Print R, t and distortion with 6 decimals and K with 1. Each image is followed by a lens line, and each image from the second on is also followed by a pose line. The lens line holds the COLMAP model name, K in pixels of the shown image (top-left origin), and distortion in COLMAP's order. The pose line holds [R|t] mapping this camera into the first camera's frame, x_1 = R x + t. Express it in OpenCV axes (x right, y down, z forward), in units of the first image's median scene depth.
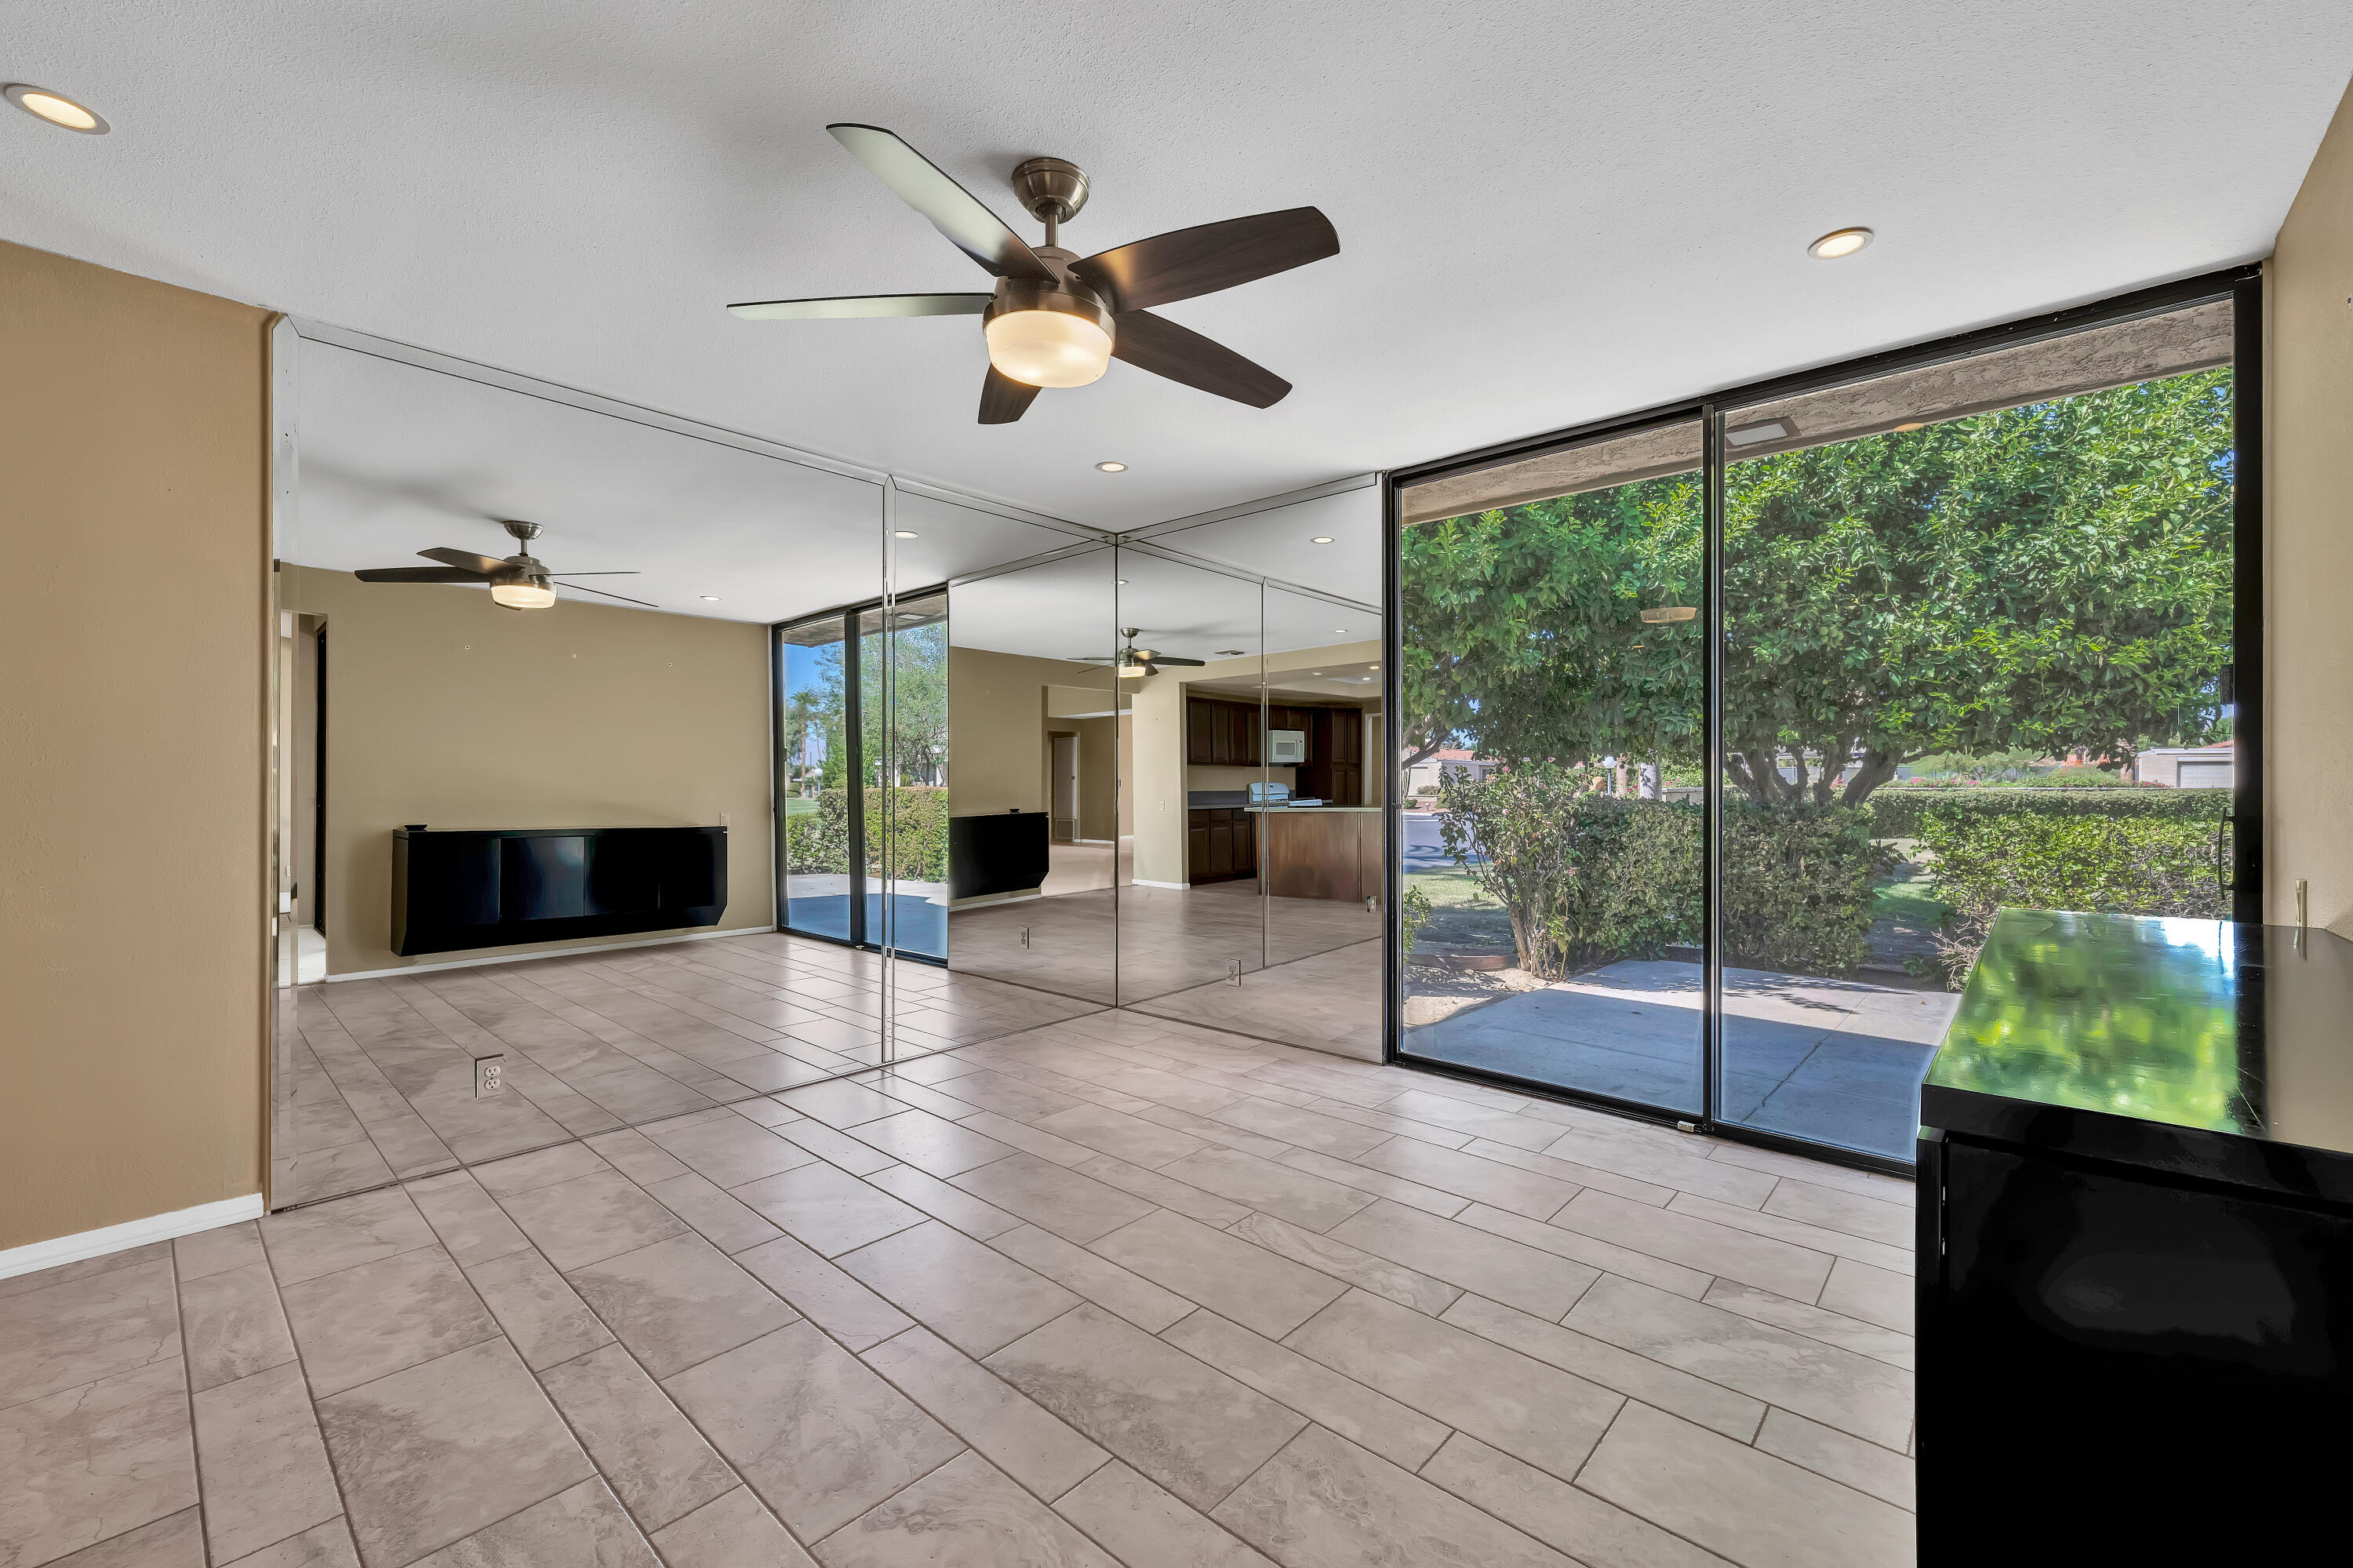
lens RADIAL K [[964.5, 0, 1187.1], [0, 964.5, 781.9], [0, 0, 1]] dist [0.008307, -0.000157]
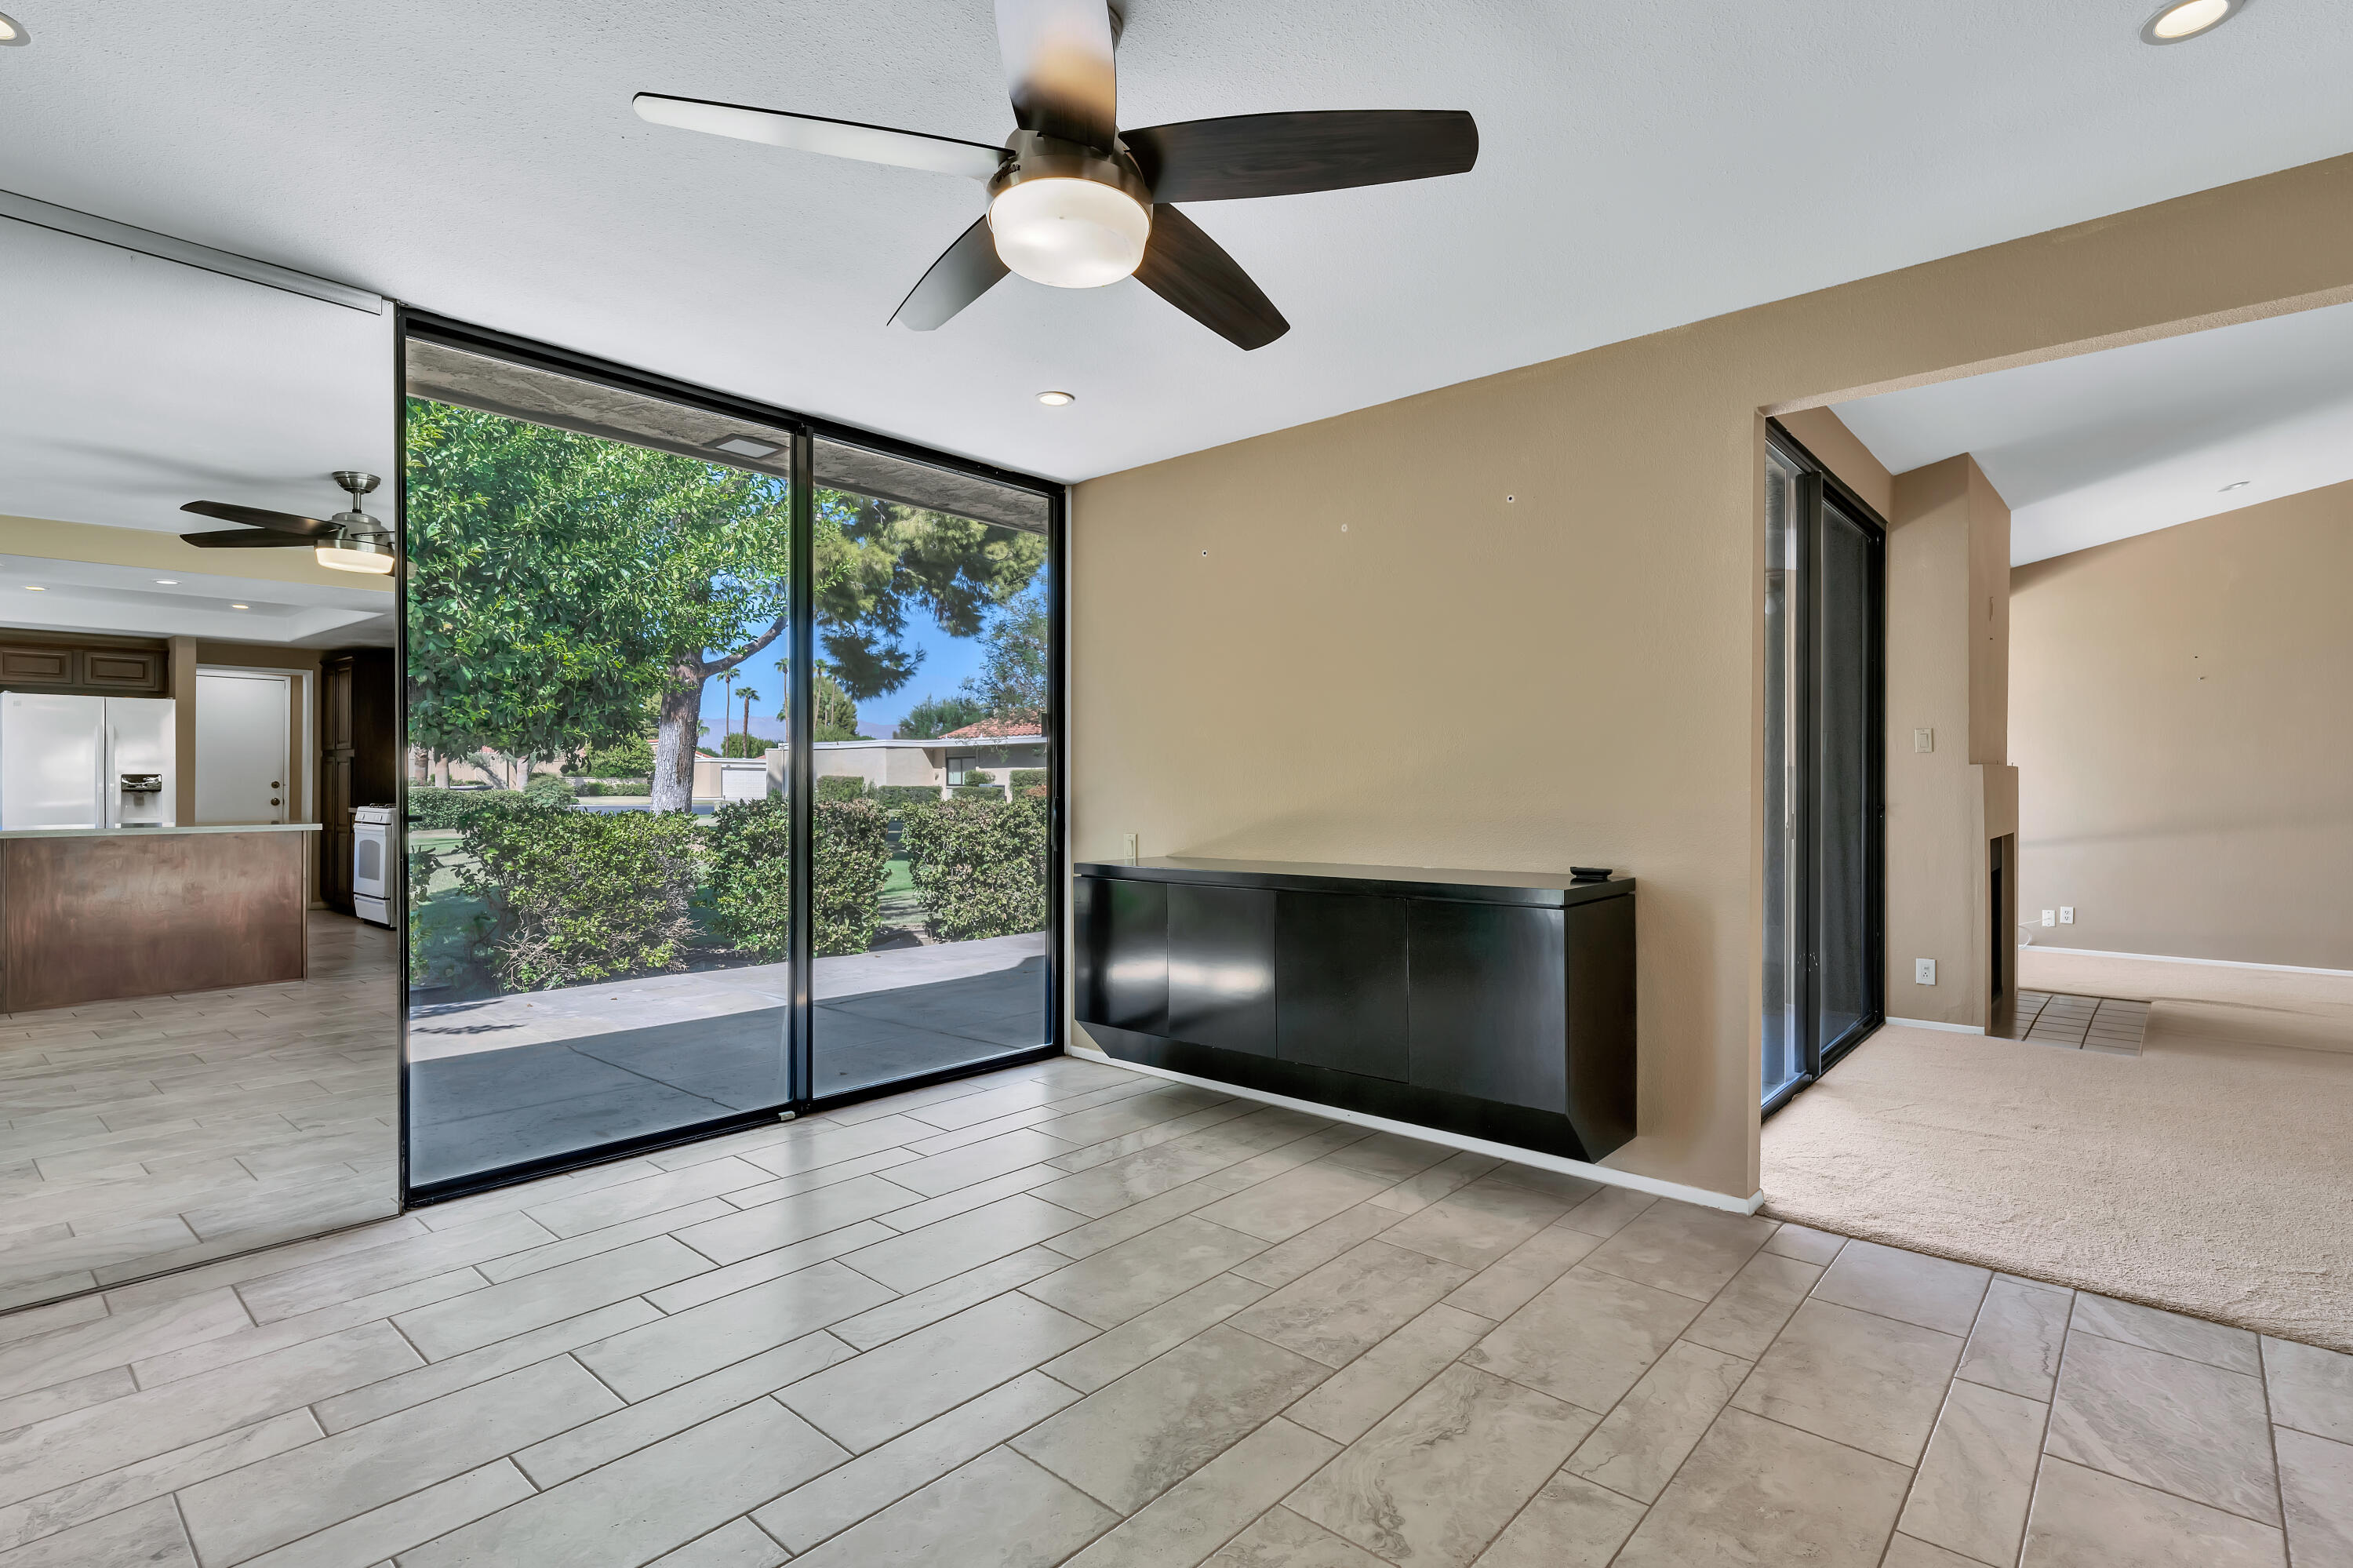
lens RADIAL K [[1155.8, 0, 1164.6], [0, 1155.8, 778.3], [0, 0, 1]] dist [-0.003324, 0.000926]
pose [[-0.007574, 0.005196, 0.999958, -0.718897], [0.000900, 0.999986, -0.005189, 0.004308], [-0.999971, 0.000861, -0.007579, 0.608732]]
